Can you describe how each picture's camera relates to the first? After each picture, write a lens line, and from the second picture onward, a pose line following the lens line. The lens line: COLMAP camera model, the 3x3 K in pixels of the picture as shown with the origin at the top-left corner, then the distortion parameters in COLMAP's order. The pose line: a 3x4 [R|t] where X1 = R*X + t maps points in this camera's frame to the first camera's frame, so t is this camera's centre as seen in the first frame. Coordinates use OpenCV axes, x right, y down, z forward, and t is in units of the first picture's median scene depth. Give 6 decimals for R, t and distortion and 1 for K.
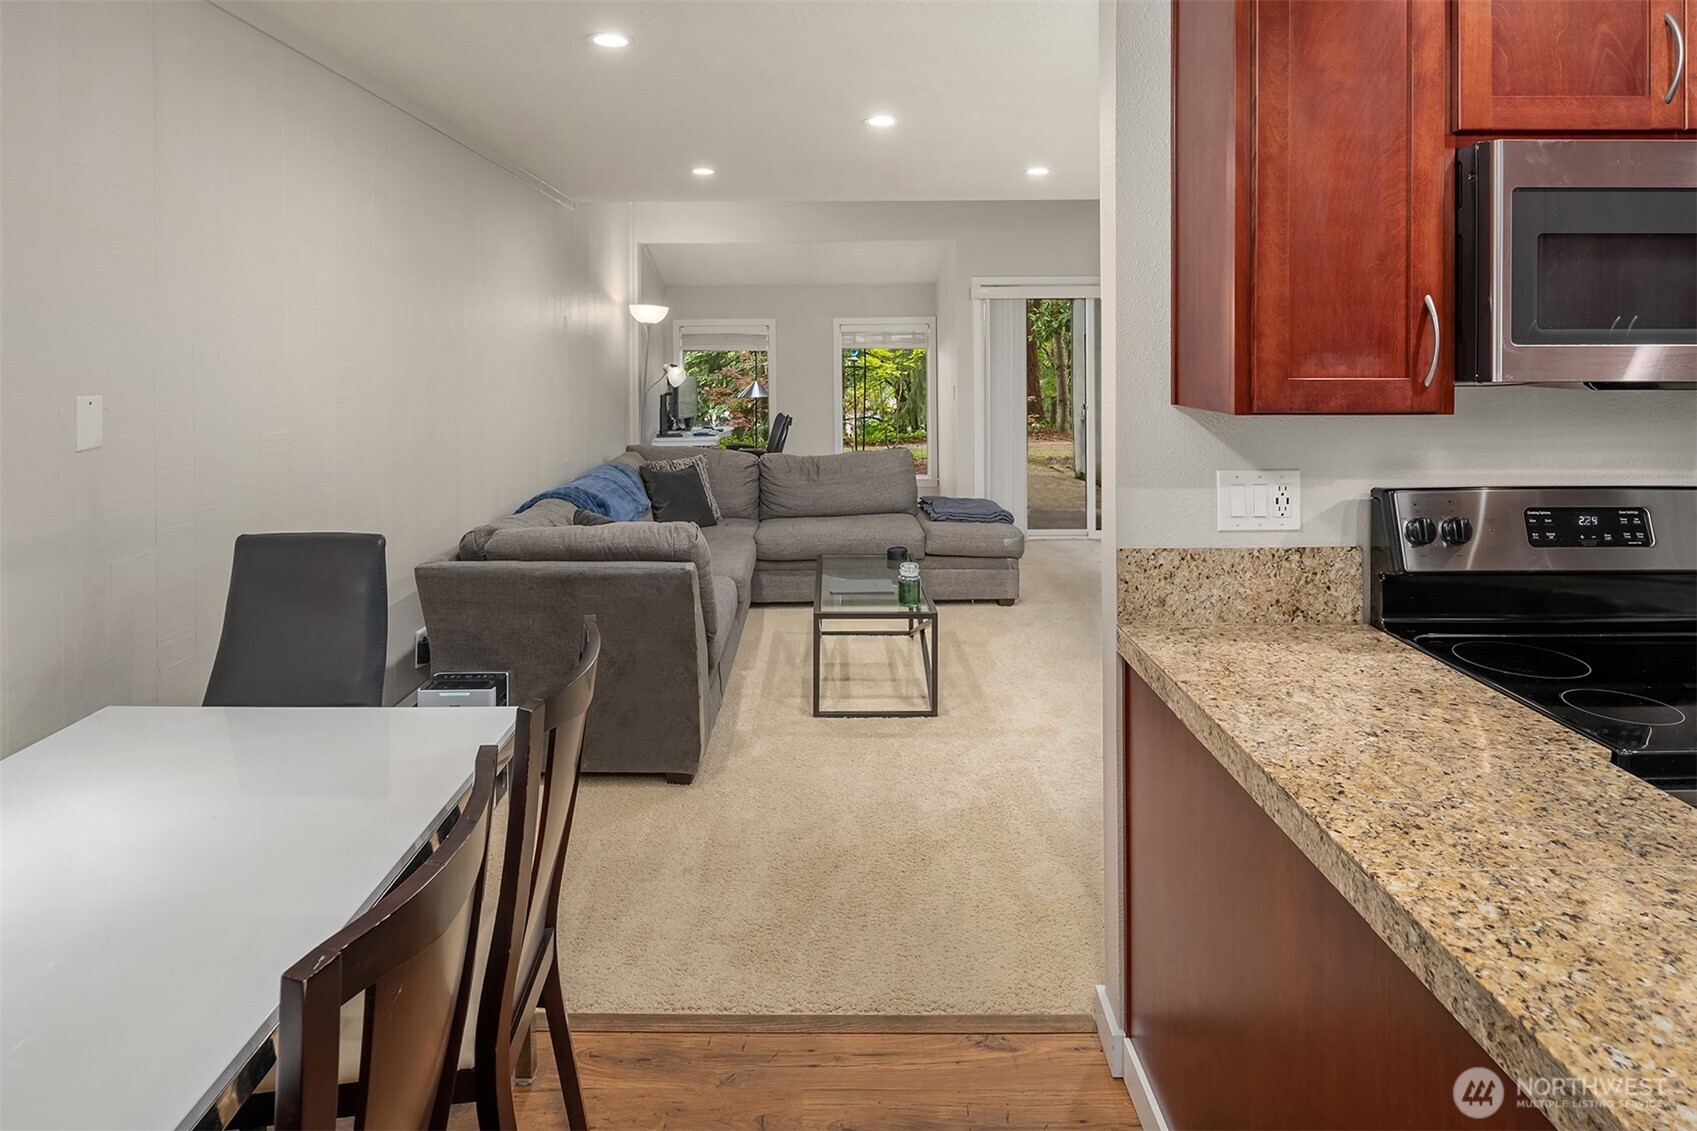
lens RADIAL K [[975.5, 0, 854.9], [0, 975.5, 364.5], [0, 0, 1]] dist [-0.003928, -0.001313]
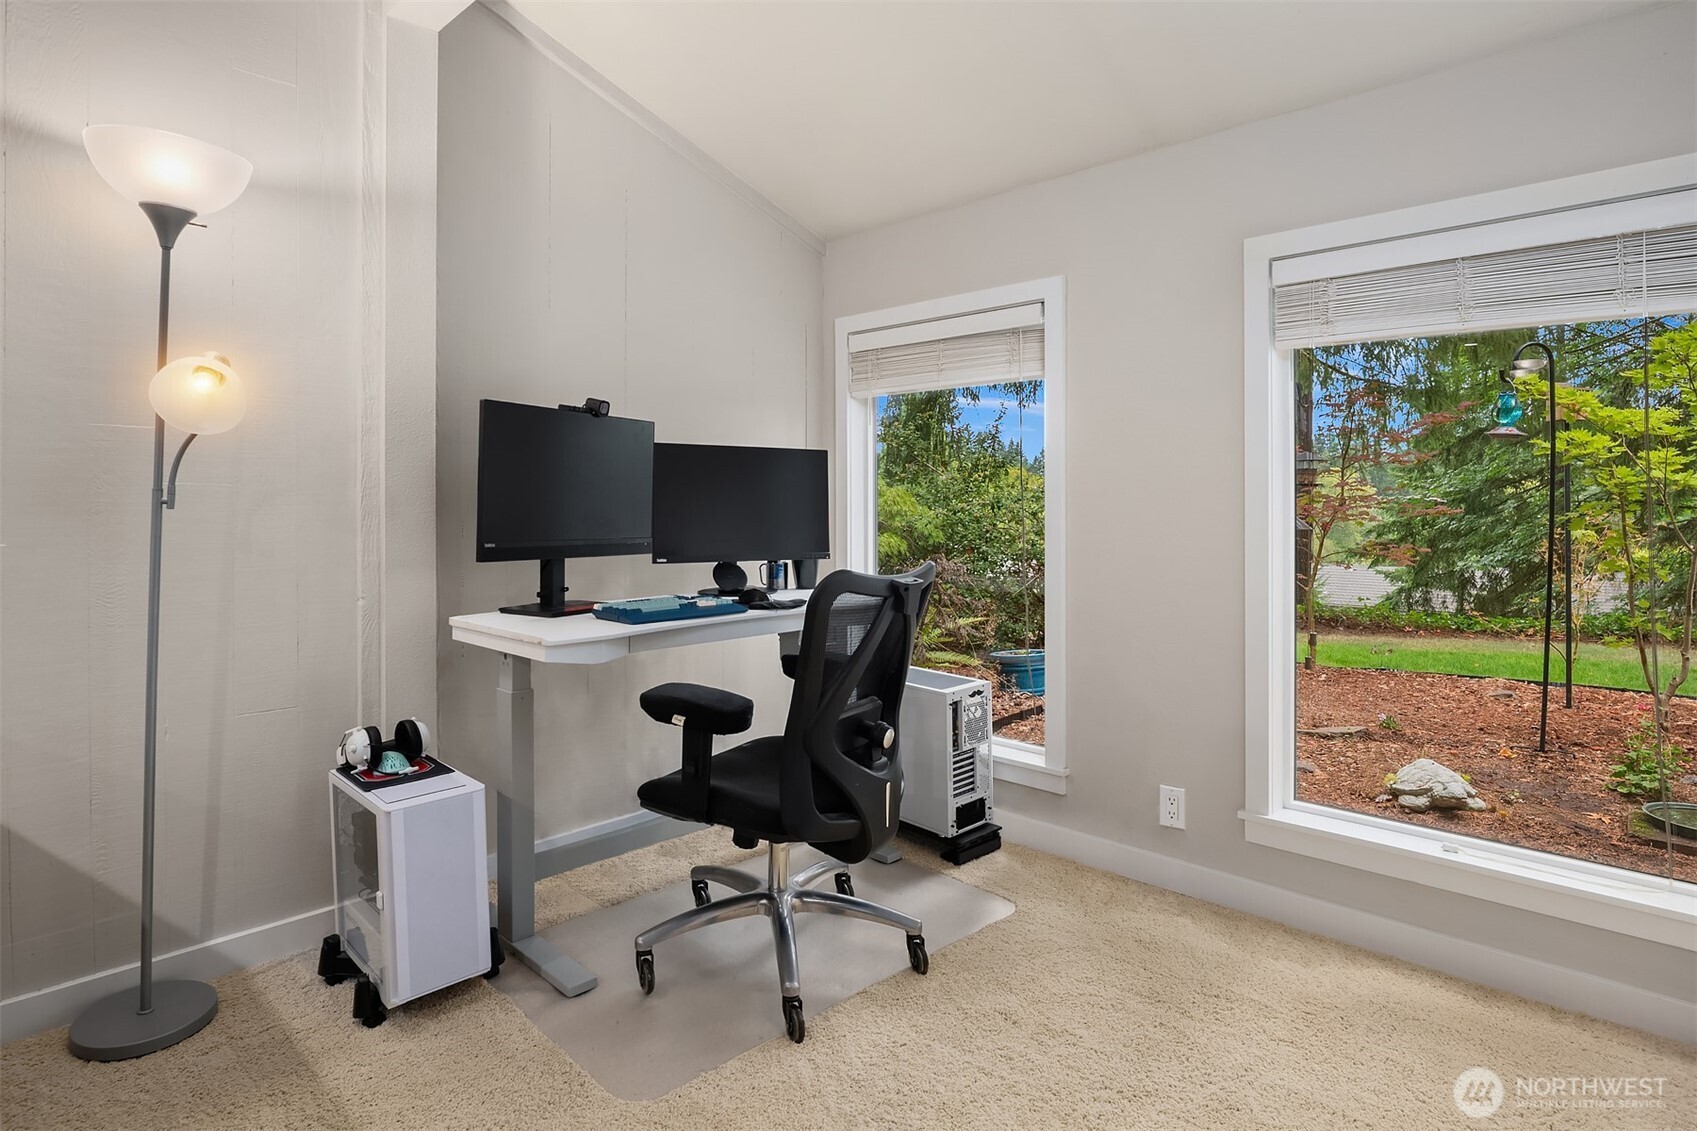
lens RADIAL K [[925.2, 0, 847.6], [0, 925.2, 492.1], [0, 0, 1]] dist [0.001020, -0.007897]
pose [[0.707168, 0.001685, -0.707043, 0.112420], [-0.013811, 0.999839, -0.011431, 0.038649], [0.706910, 0.017849, 0.707078, 0.987738]]
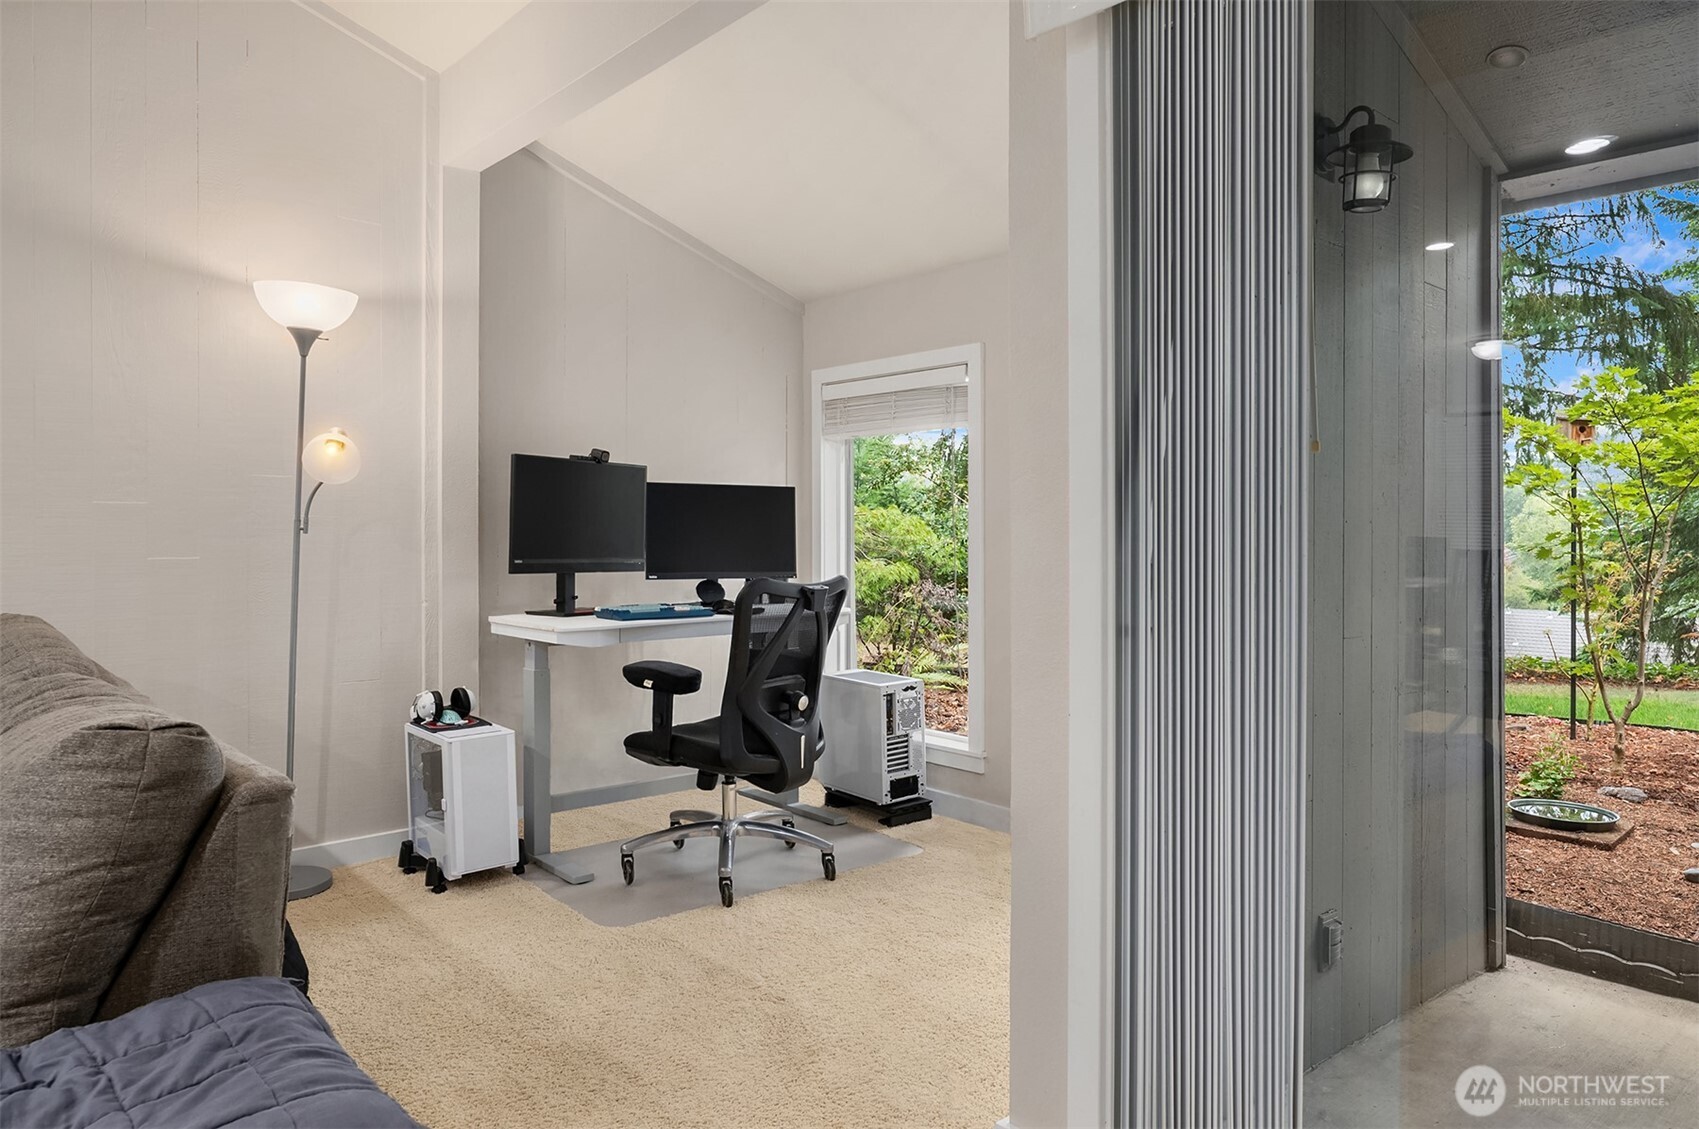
lens RADIAL K [[1099.6, 0, 847.5], [0, 1099.6, 522.1], [0, 0, 1]] dist [-0.000904, -0.000812]
pose [[0.650634, 0.003767, -0.759382, 0.291586], [-0.015776, 0.999839, -0.008557, 0.038650], [0.759227, 0.017547, 0.650589, 0.907801]]
